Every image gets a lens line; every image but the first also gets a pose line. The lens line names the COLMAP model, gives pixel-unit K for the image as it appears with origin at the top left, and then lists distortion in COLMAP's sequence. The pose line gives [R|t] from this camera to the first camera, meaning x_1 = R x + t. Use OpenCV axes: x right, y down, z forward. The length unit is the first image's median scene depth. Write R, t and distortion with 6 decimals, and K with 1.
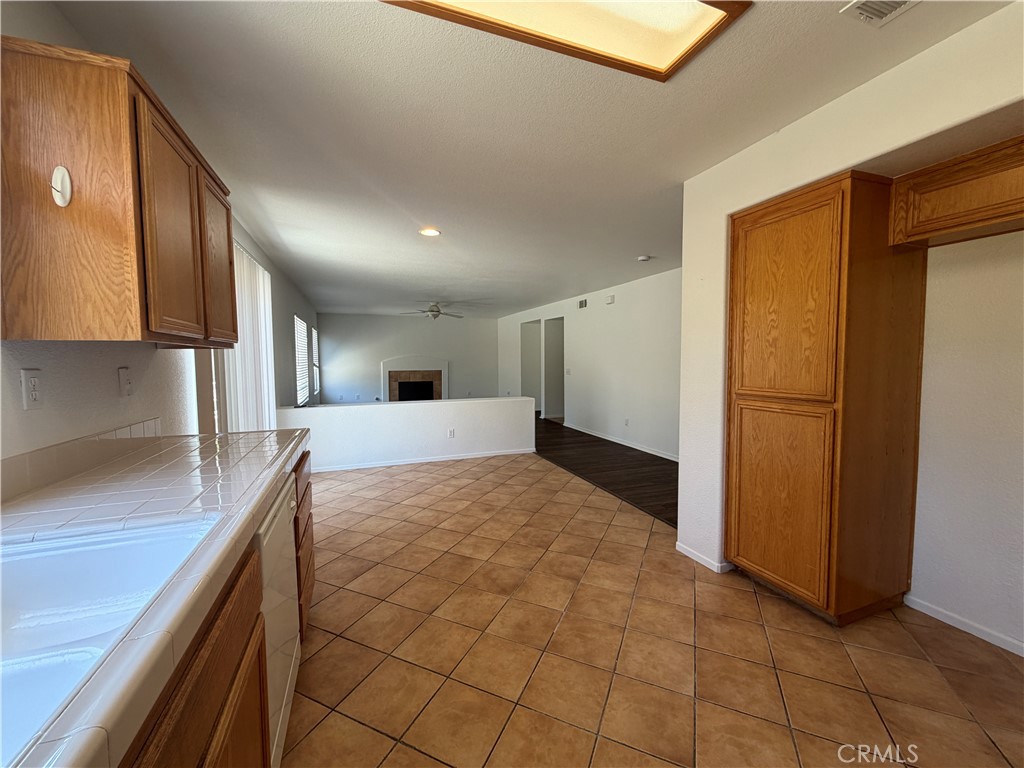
lens RADIAL K [[408.0, 0, 509.4], [0, 408.0, 383.0], [0, 0, 1]] dist [-0.000180, -0.000298]
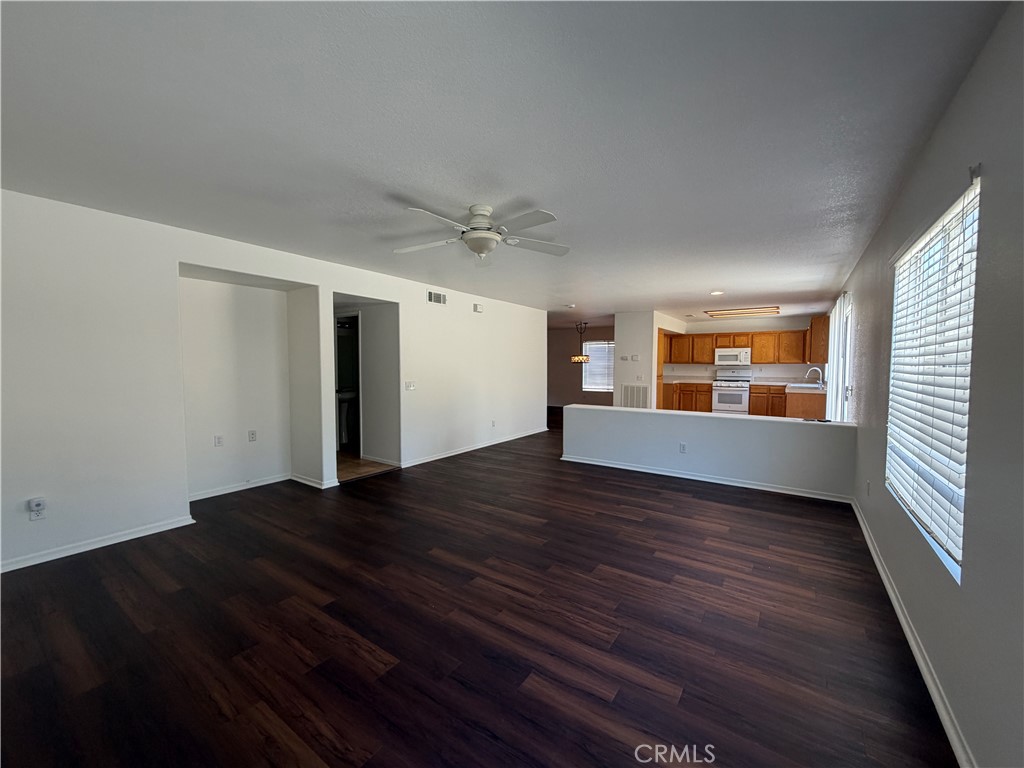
lens RADIAL K [[408.0, 0, 509.4], [0, 408.0, 383.0], [0, 0, 1]] dist [-0.000180, -0.000298]
pose [[-0.566759, -0.032682, 0.823235, -1.146151], [0.050324, 0.995974, 0.074185, -0.168556], [-0.822345, 0.083473, -0.562833, 2.768783]]
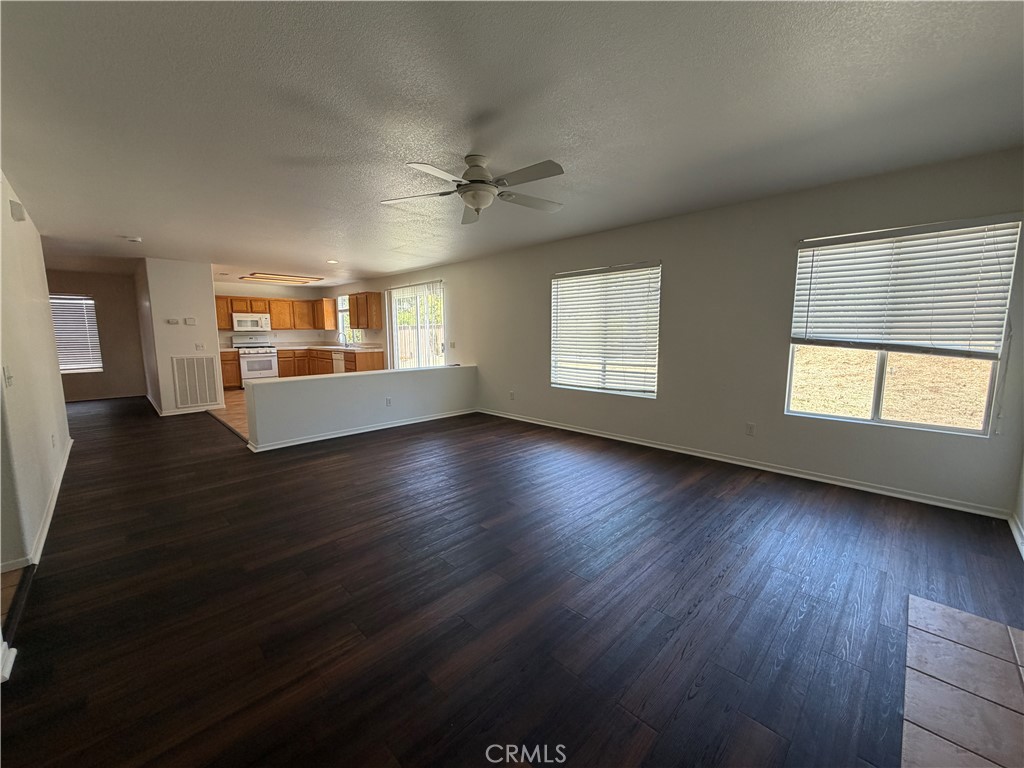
lens RADIAL K [[405.9, 0, 512.0], [0, 405.9, 384.0], [0, 0, 1]] dist [-0.011795, -0.000139]
pose [[-0.908482, 0.063996, -0.412996, -0.144235], [-0.013919, 0.983025, 0.182942, -0.175868], [0.417693, 0.171947, -0.892170, 3.107728]]
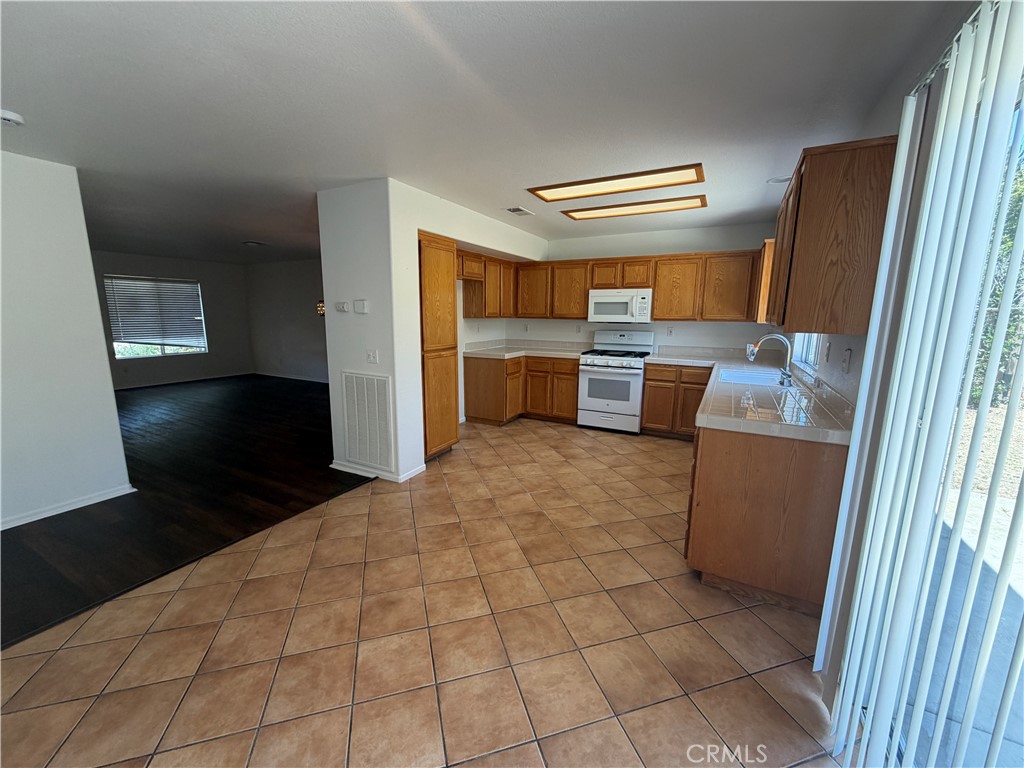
lens RADIAL K [[408.0, 0, 509.4], [0, 408.0, 383.0], [0, 0, 1]] dist [-0.000180, -0.000298]
pose [[-0.658472, -0.126875, 0.741834, -0.549141], [0.039514, 0.978500, 0.202426, -0.104475], [-0.751567, 0.162605, -0.639302, 1.176753]]
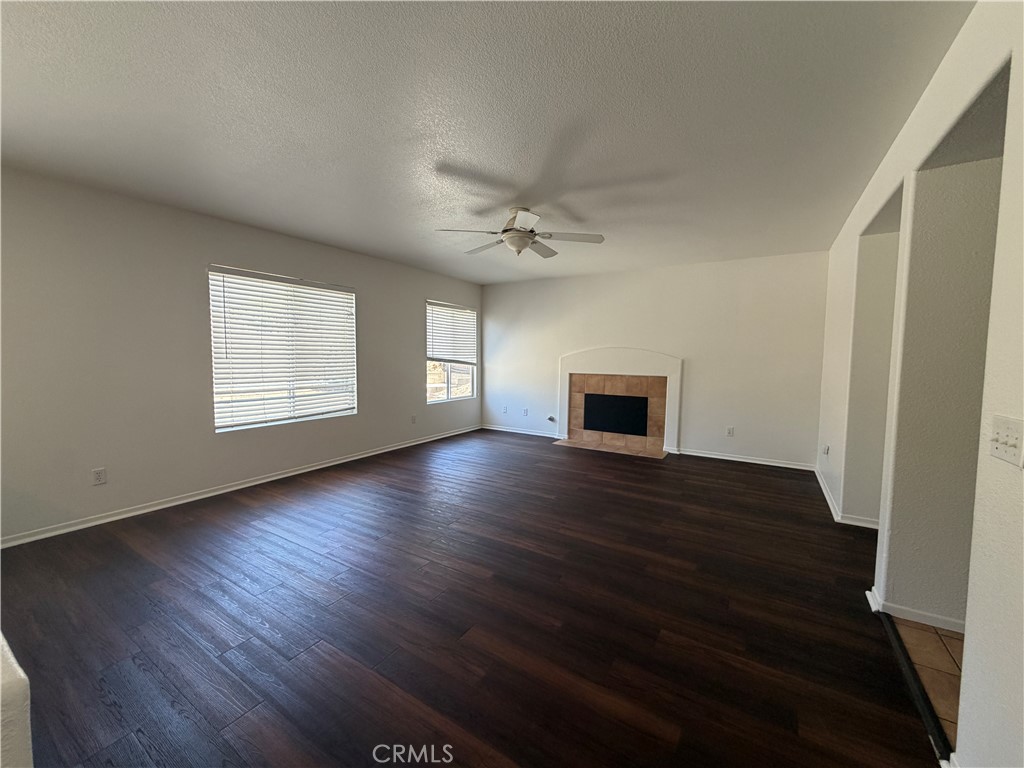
lens RADIAL K [[408.0, 0, 509.4], [0, 408.0, 383.0], [0, 0, 1]] dist [-0.000180, -0.000298]
pose [[0.610256, 0.068117, -0.789270, 0.326934], [-0.062873, 0.997318, 0.037459, -0.095107], [0.789705, 0.026764, 0.612903, 1.743822]]
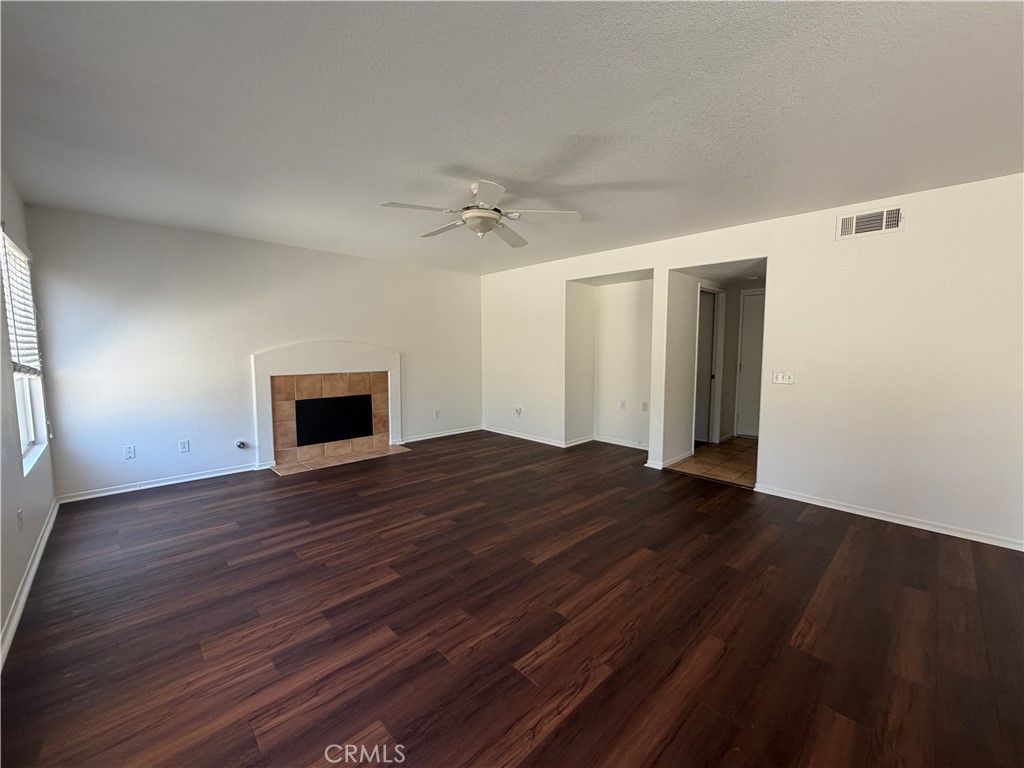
lens RADIAL K [[408.0, 0, 509.4], [0, 408.0, 383.0], [0, 0, 1]] dist [-0.000180, -0.000298]
pose [[0.917002, -0.024903, 0.398104, -0.715065], [0.015053, 0.999499, 0.027848, -0.090429], [-0.398598, -0.019544, 0.916918, 1.554413]]
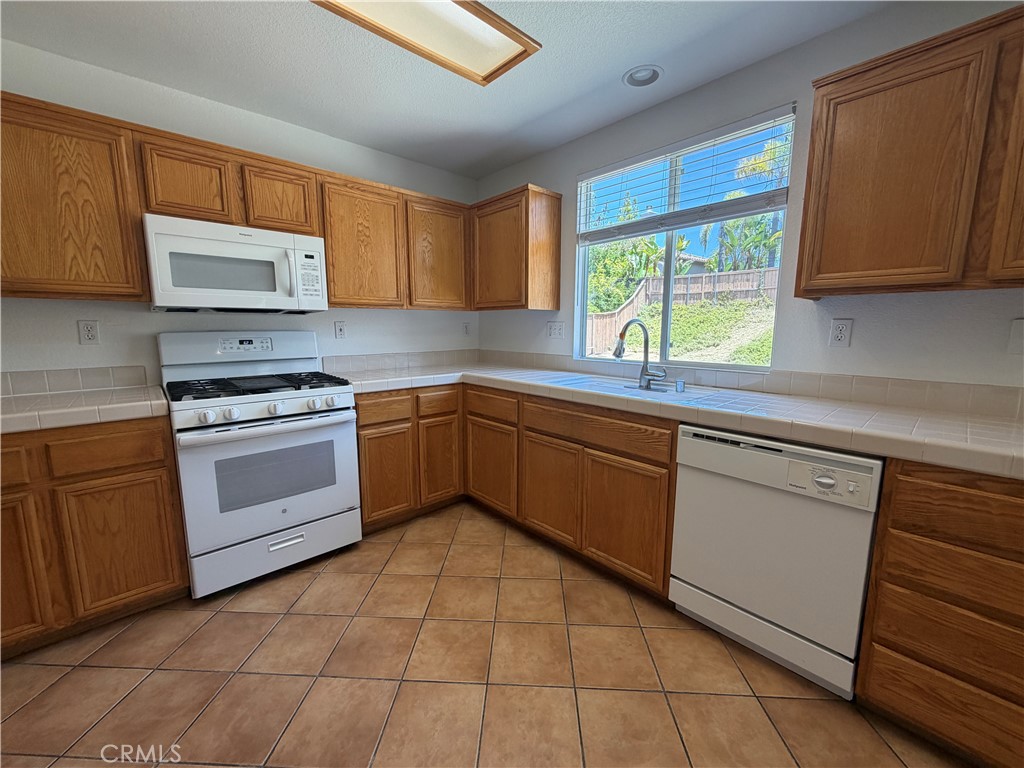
lens RADIAL K [[408.0, 0, 509.4], [0, 408.0, 383.0], [0, 0, 1]] dist [-0.000180, -0.000298]
pose [[-0.930590, 0.056207, -0.361722, 0.159429], [-0.016304, 0.980797, 0.194349, -0.024098], [0.365700, 0.186757, -0.911803, 0.639879]]
